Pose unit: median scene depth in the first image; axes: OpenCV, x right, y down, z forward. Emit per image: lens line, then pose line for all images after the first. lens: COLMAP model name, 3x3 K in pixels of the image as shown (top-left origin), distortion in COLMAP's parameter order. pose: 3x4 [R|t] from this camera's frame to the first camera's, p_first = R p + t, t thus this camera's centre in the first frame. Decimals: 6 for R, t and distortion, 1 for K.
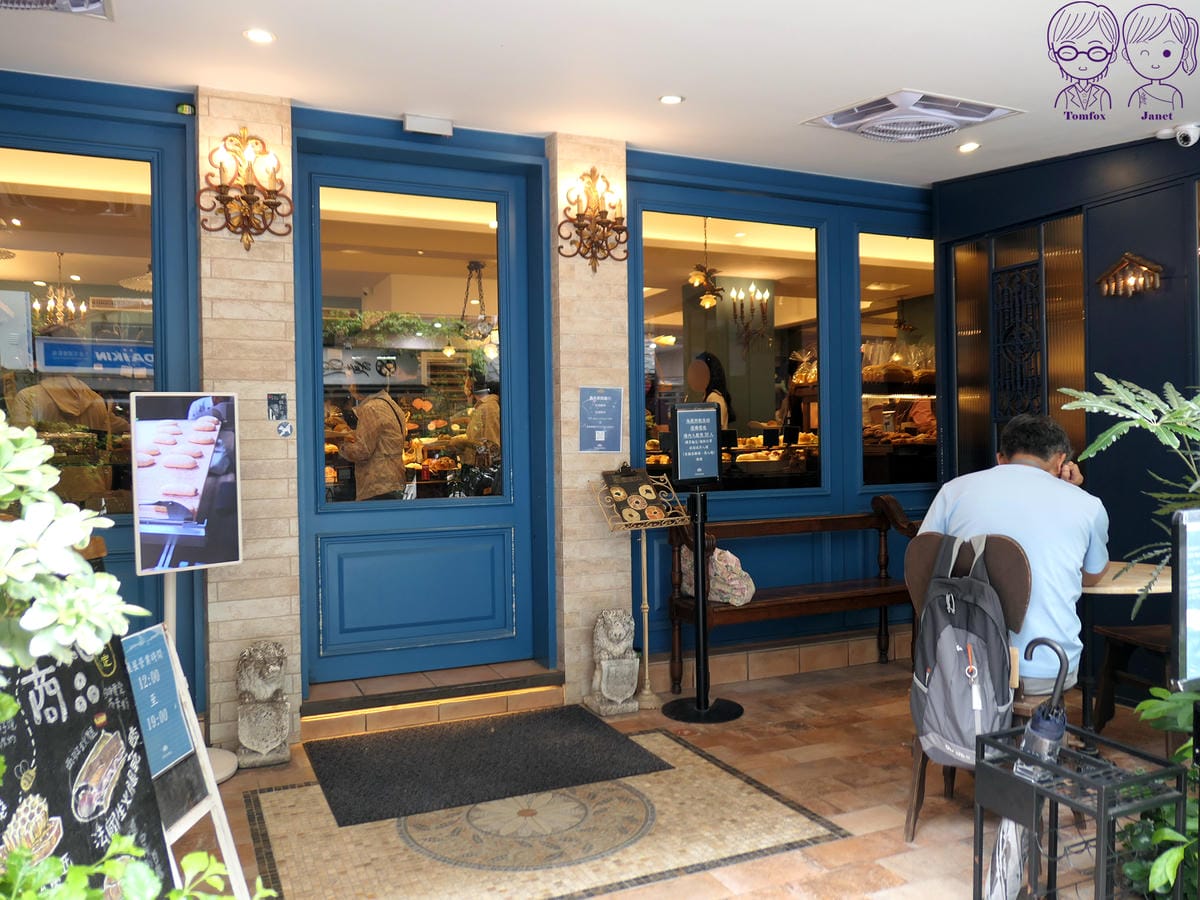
lens RADIAL K [[948.2, 0, 600.6], [0, 948.2, 447.7], [0, 0, 1]] dist [-0.017028, 0.022528]
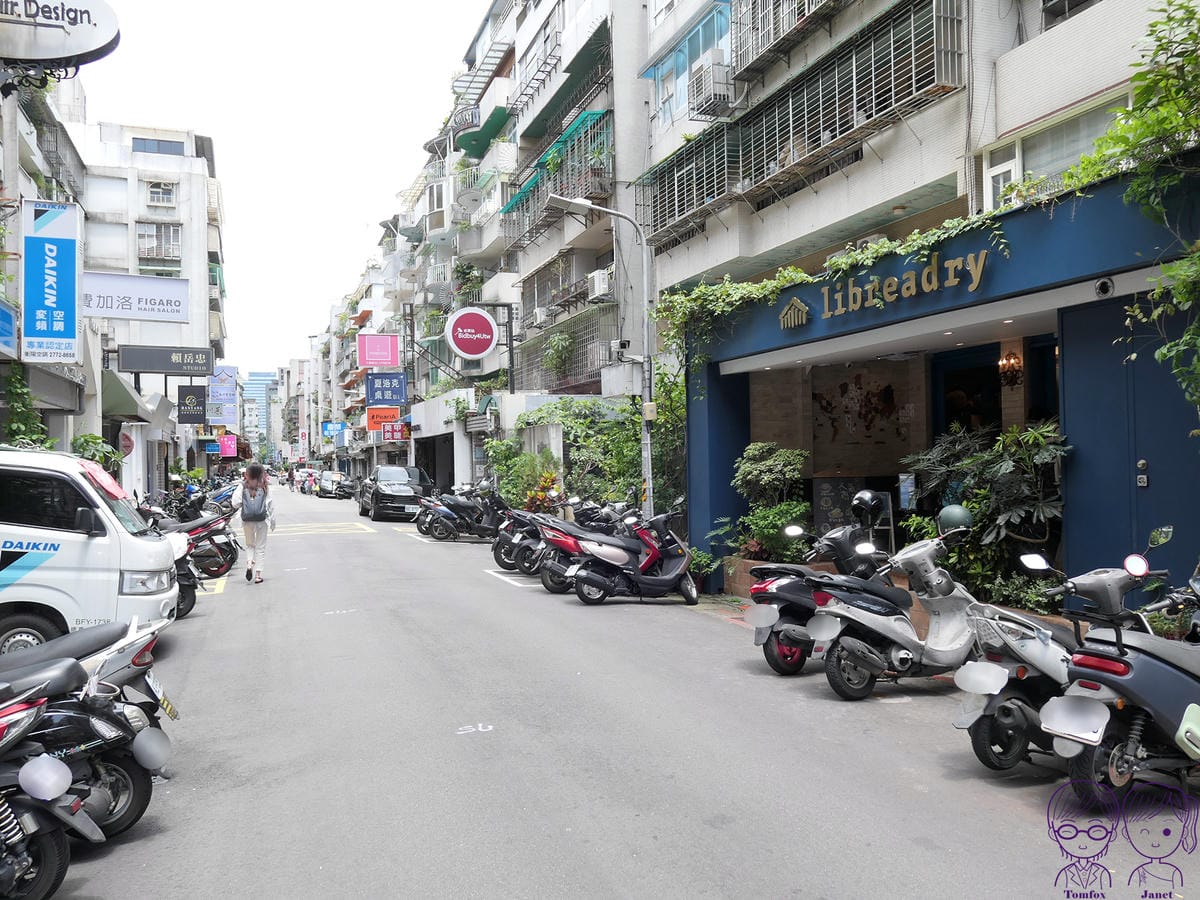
lens RADIAL K [[948.2, 0, 602.6], [0, 948.2, 445.6], [0, 0, 1]] dist [-0.017028, 0.022528]
pose [[-0.070584, -0.000594, -0.997506, 5.947539], [0.014373, 0.999895, -0.001613, -0.099508], [0.997402, -0.014451, -0.070568, -0.218466]]
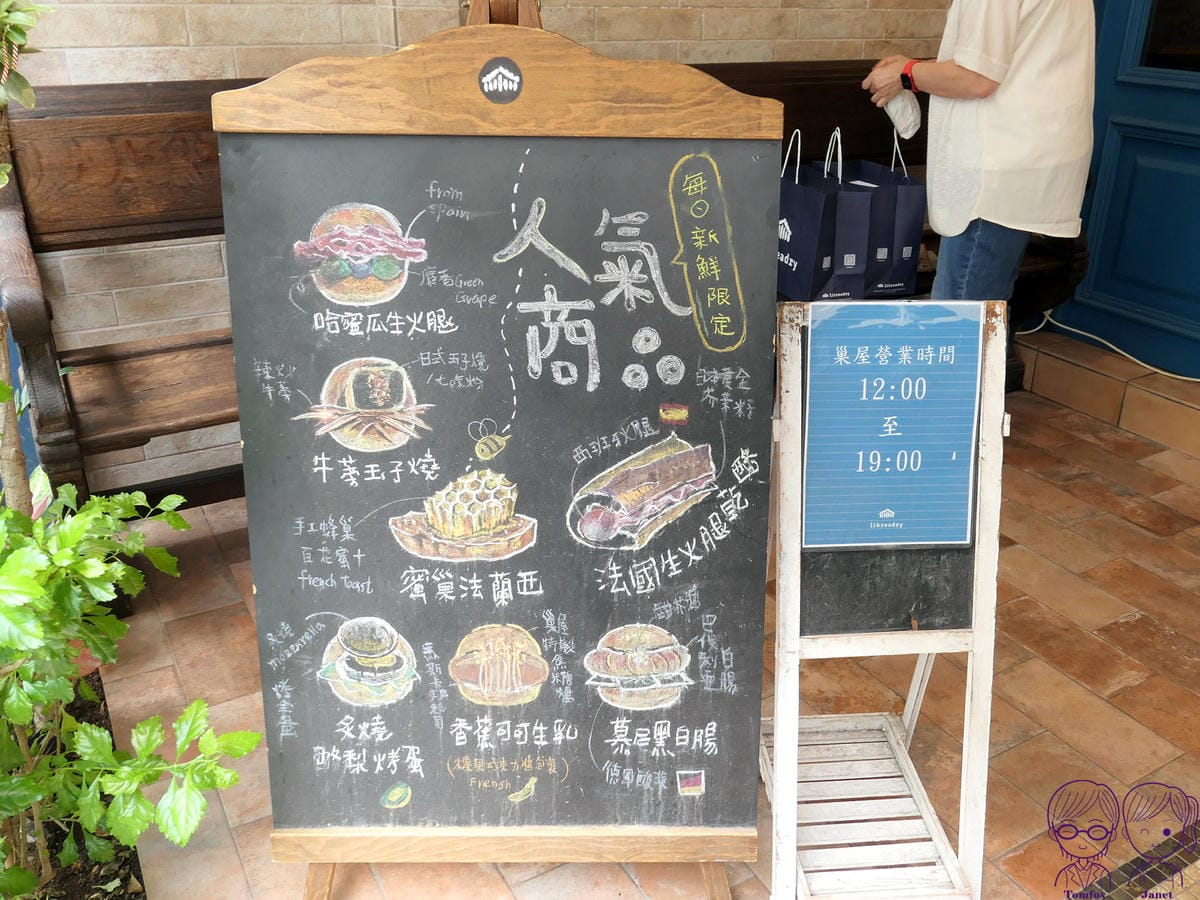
lens RADIAL K [[948.2, 0, 604.6], [0, 948.2, 446.6], [0, 0, 1]] dist [-0.017028, 0.022528]
pose [[0.106657, 0.419997, -0.901236, 0.016559], [-0.018955, 0.907101, 0.420487, 0.056491], [0.994115, -0.027765, 0.104710, 0.920838]]
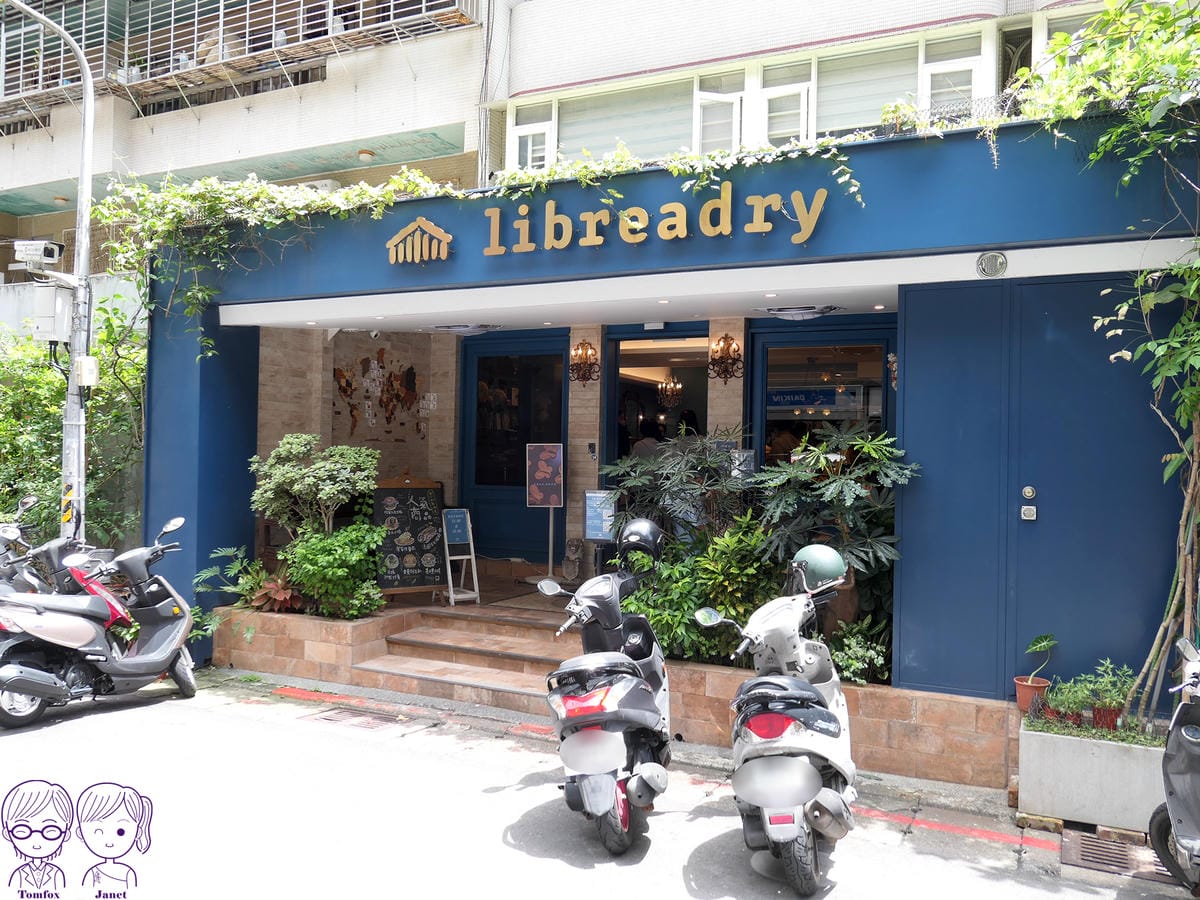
lens RADIAL K [[948.2, 0, 605.9], [0, 948.2, 450.8], [0, 0, 1]] dist [-0.017028, 0.022528]
pose [[0.636754, 0.022570, -0.770737, 3.553048], [-0.033362, 0.999442, 0.001705, -0.092471], [0.770345, 0.024627, 0.637151, -1.261971]]
